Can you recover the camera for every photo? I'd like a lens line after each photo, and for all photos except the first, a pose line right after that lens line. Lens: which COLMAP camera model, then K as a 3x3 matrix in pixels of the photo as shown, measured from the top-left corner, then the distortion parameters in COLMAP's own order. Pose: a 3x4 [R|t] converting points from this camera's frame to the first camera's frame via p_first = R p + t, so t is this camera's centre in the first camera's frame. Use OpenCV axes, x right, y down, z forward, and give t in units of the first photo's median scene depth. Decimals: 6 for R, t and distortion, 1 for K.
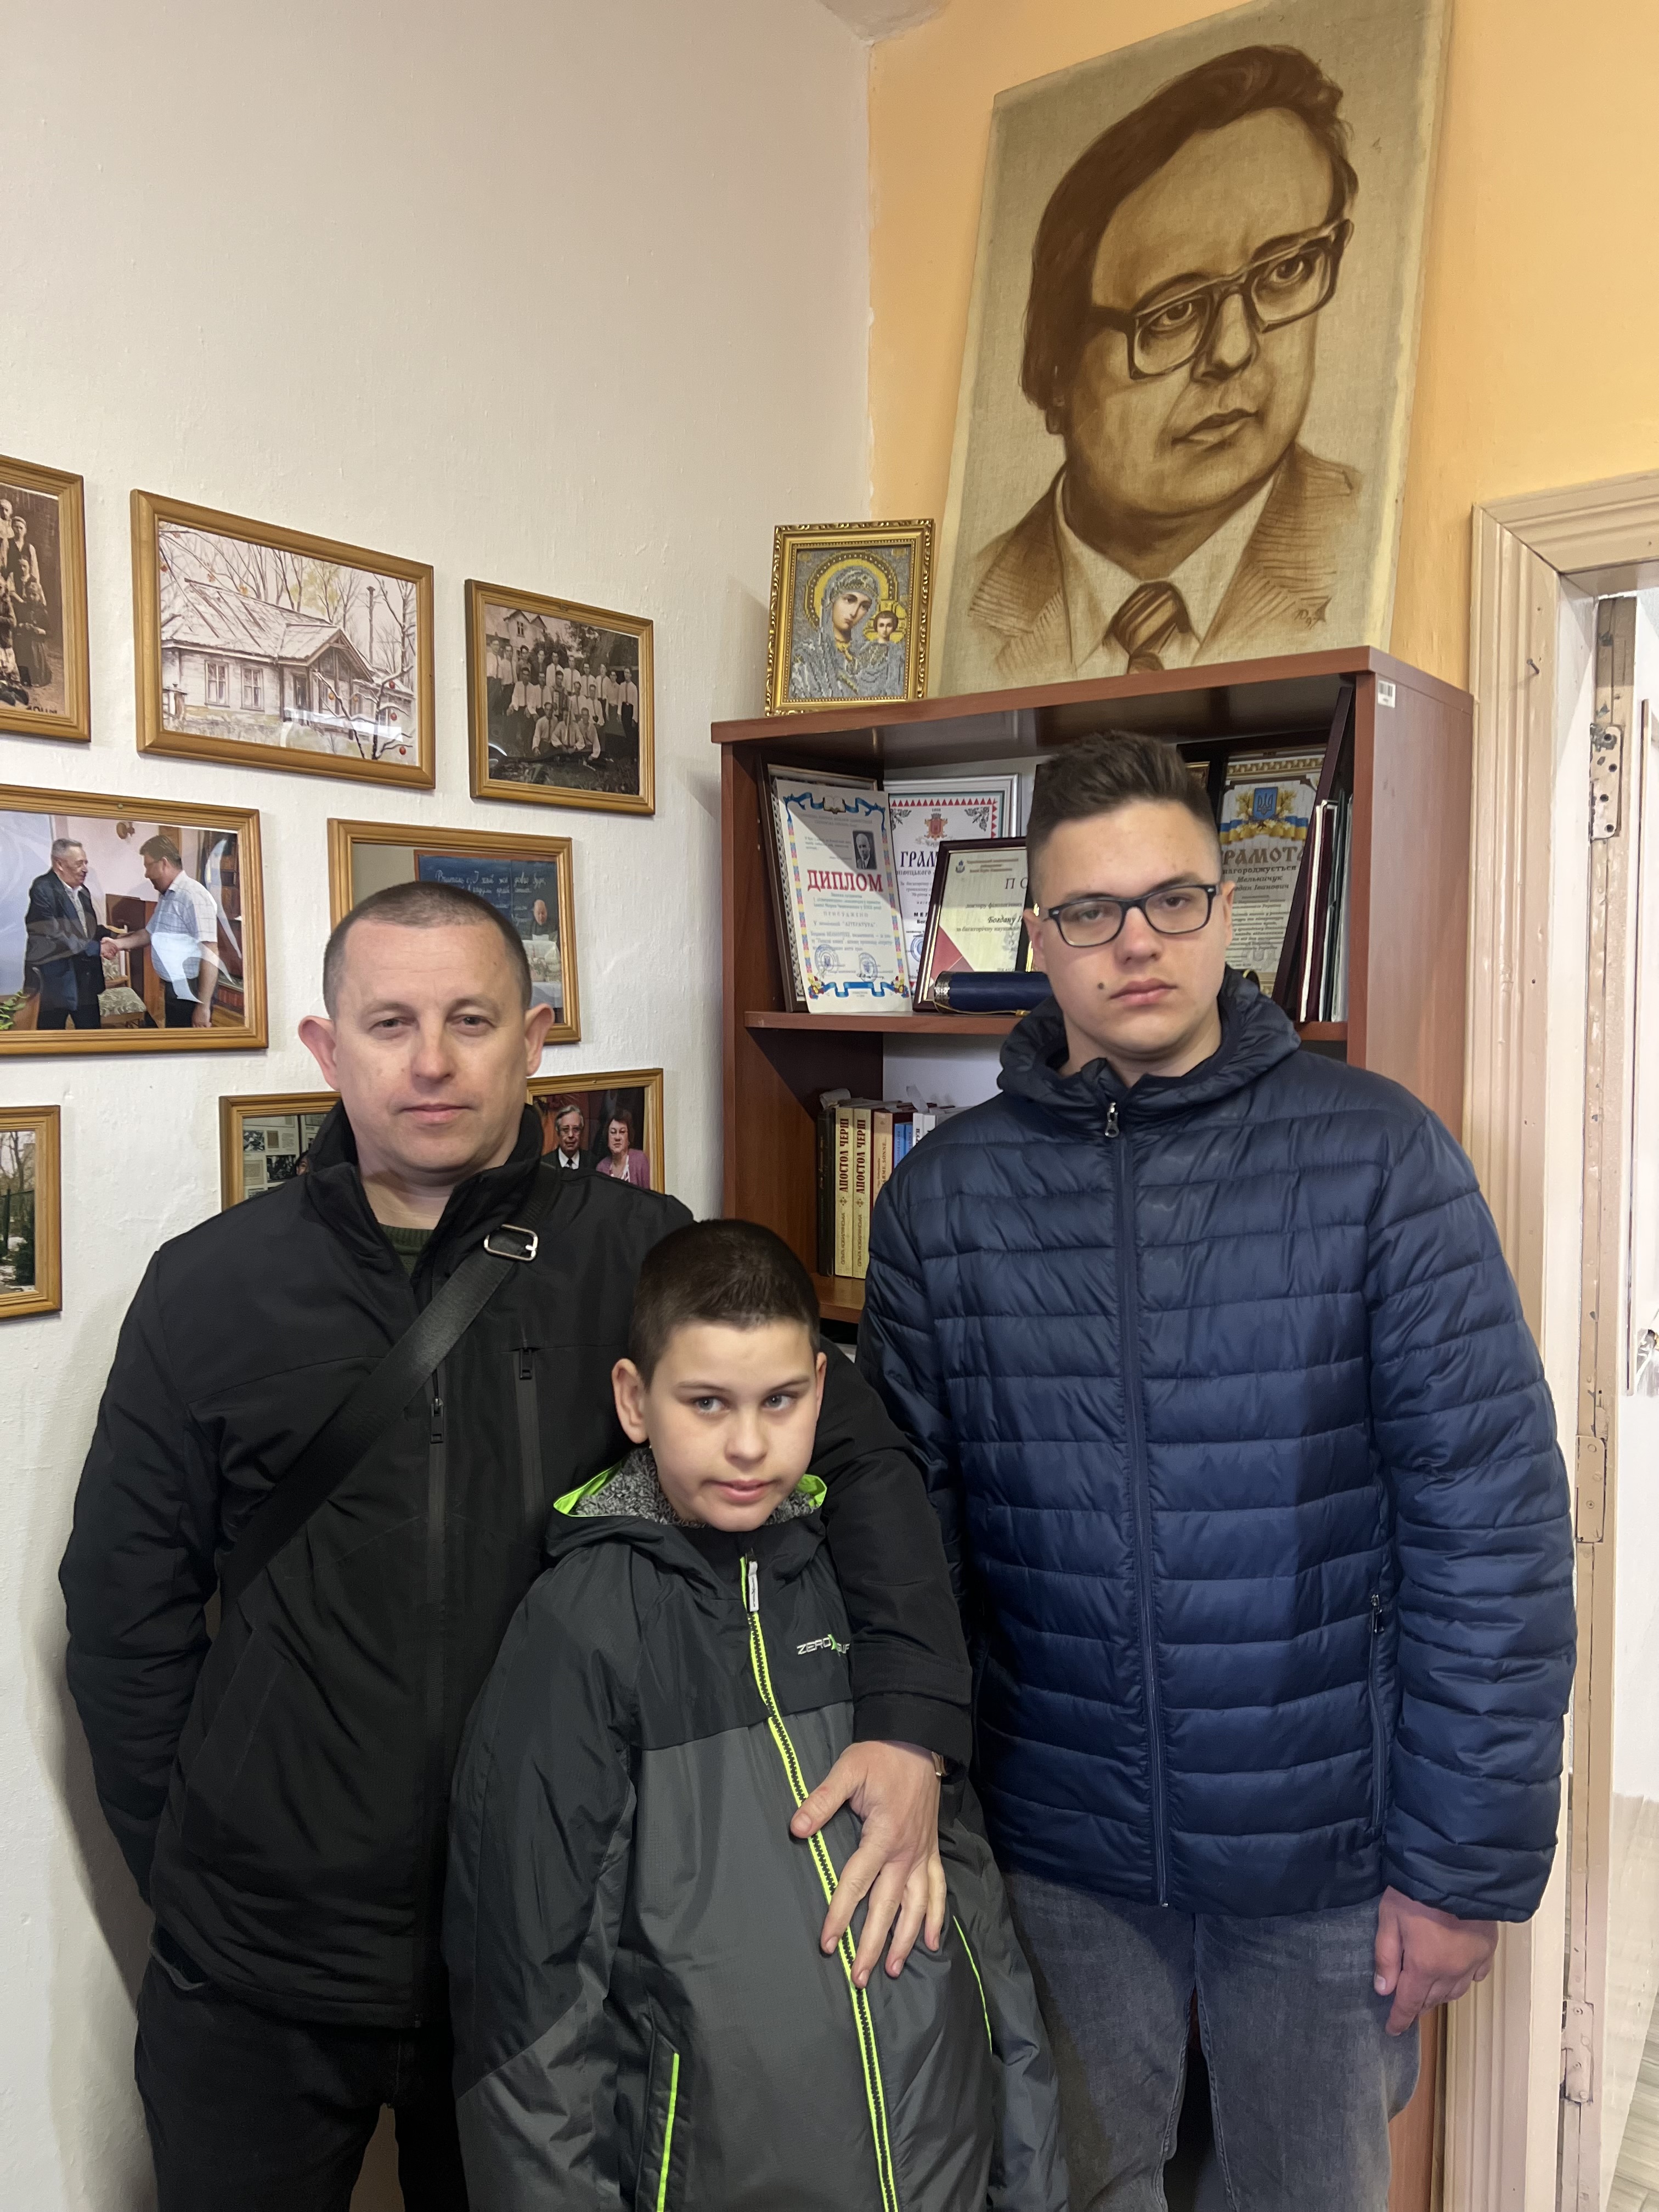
lens RADIAL K [[1685.8, 0, 828.3], [0, 1685.8, 1115.2], [0, 0, 1]] dist [0.016570, -0.008107]
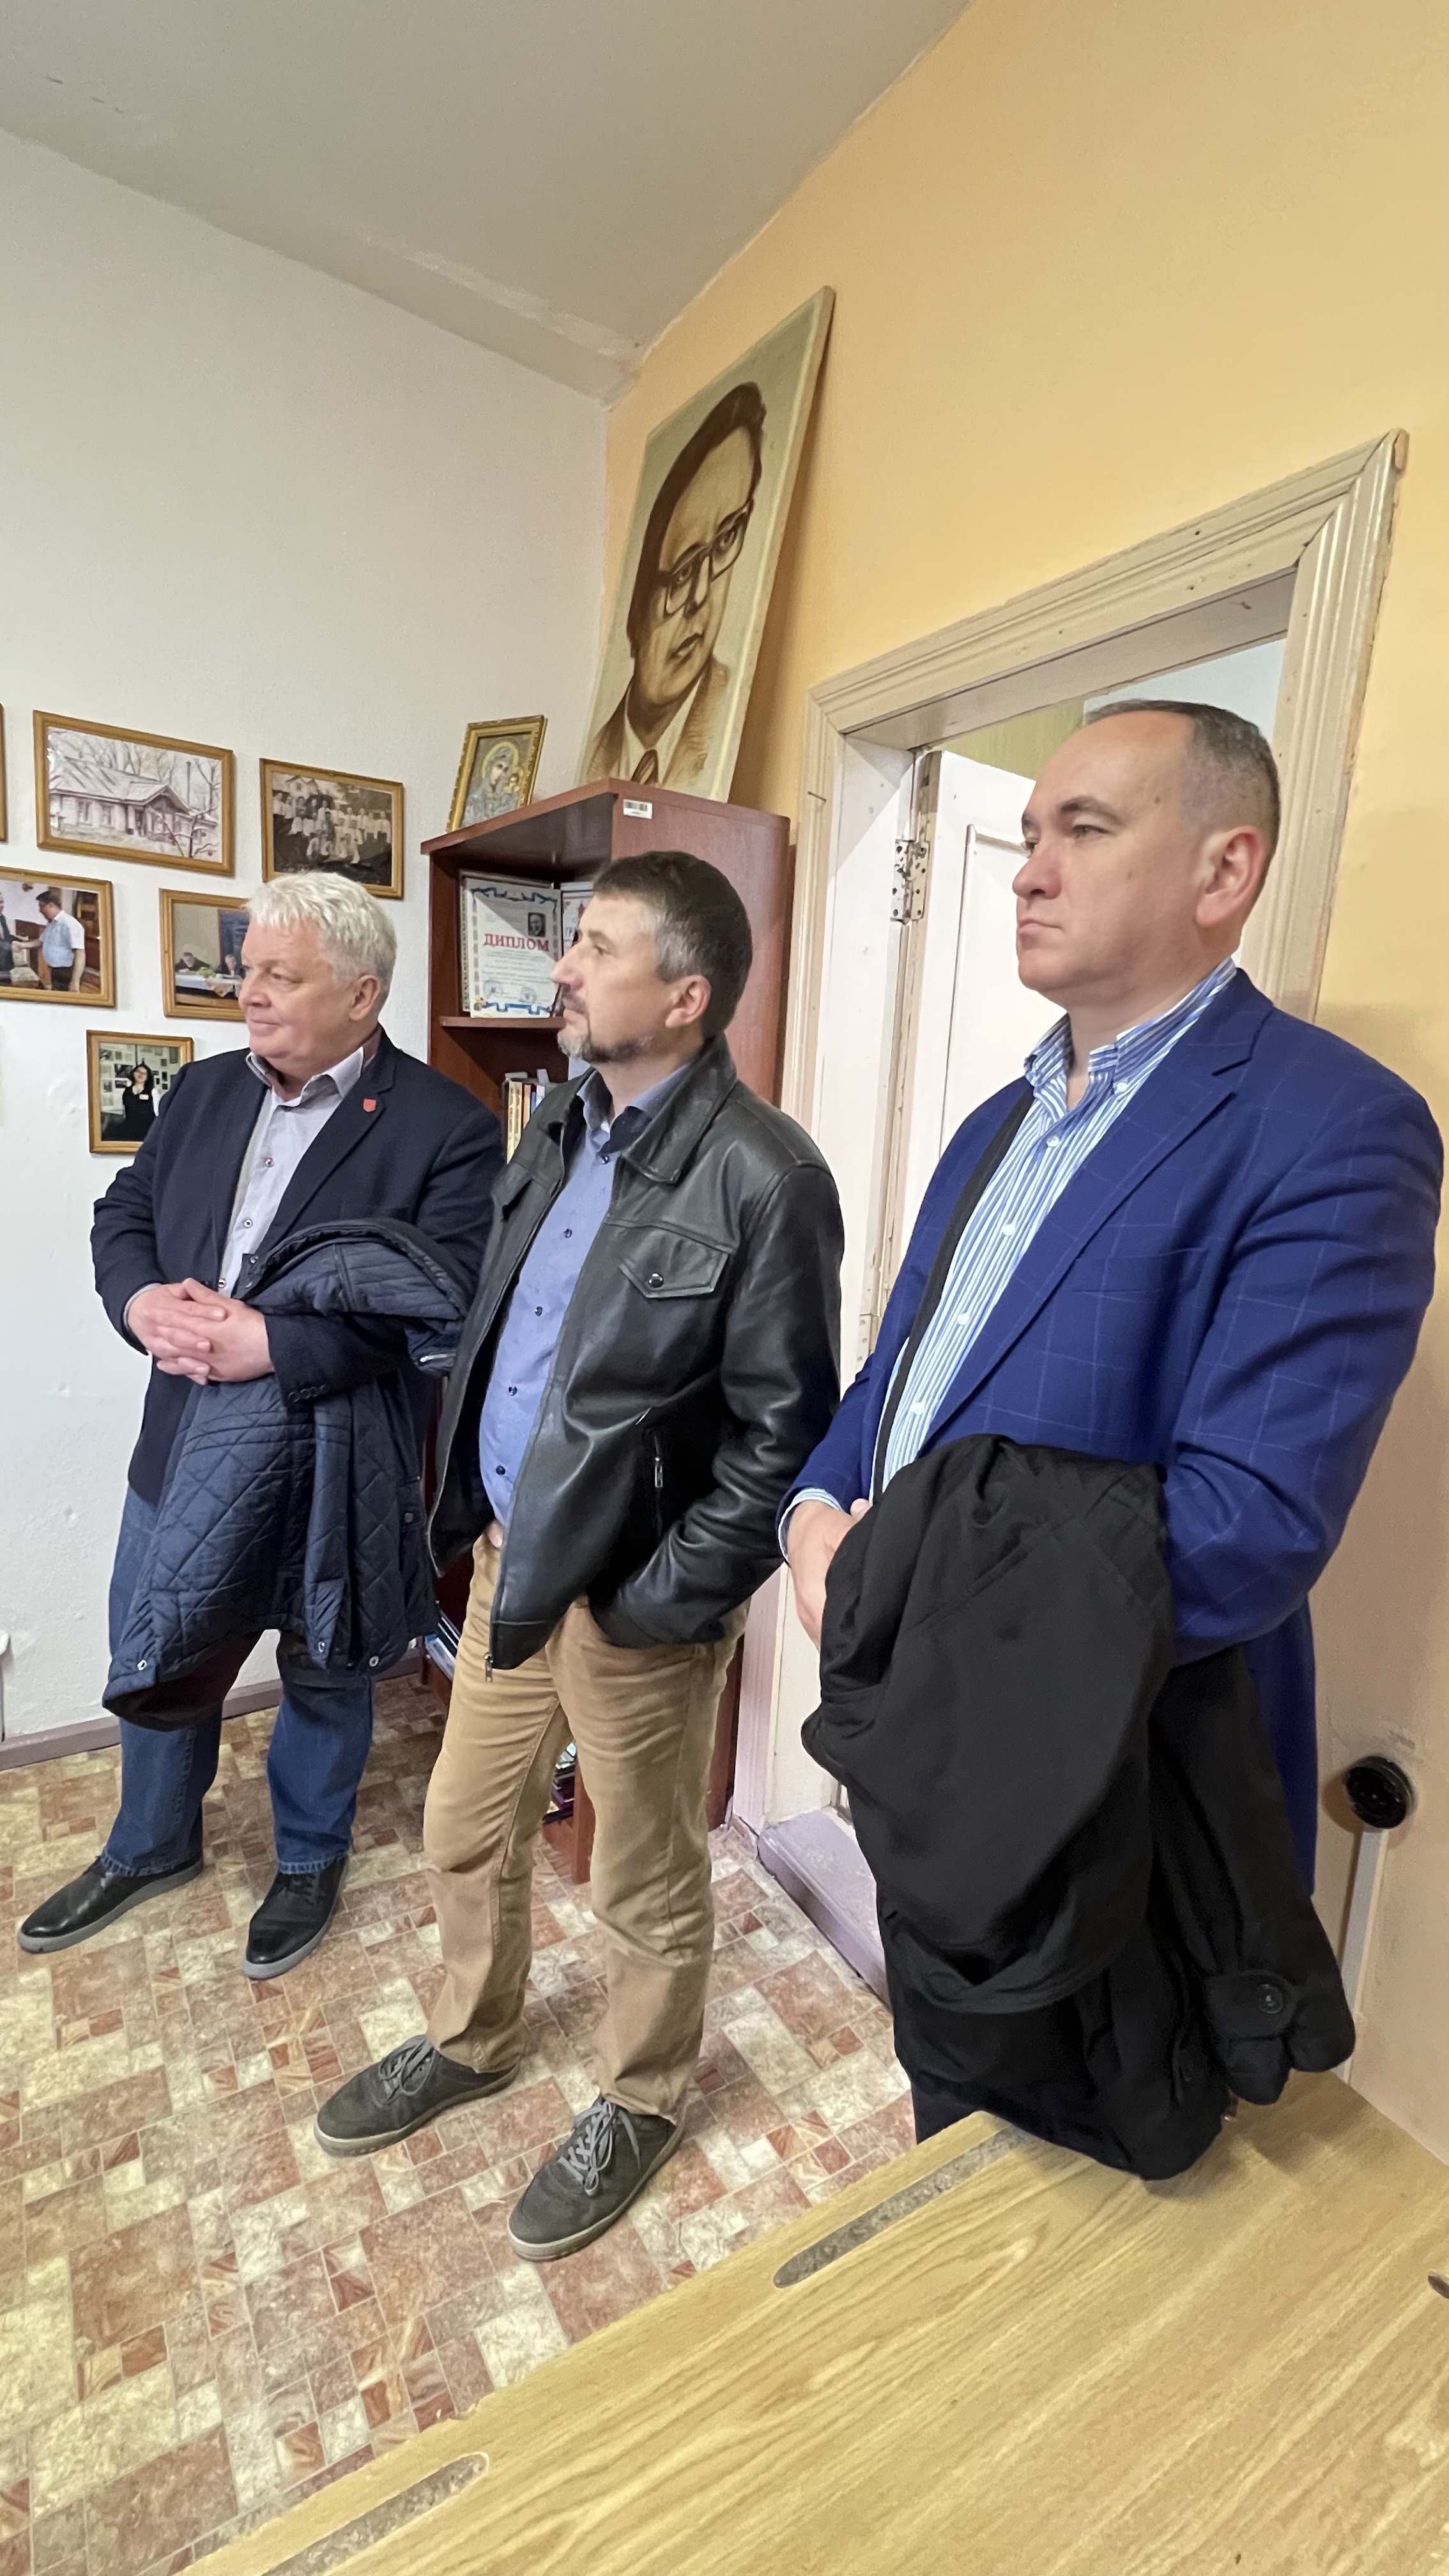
lens RADIAL K [[1151.5, 0, 729.4], [0, 1151.5, 1275.1], [0, 0, 1]] dist [-0.000193, 0.000453]
pose [[0.941620, 0.112704, -0.317252, 0.687418], [-0.085668, 0.991496, 0.097962, 0.065959], [0.325595, -0.065065, 0.943268, -0.034933]]
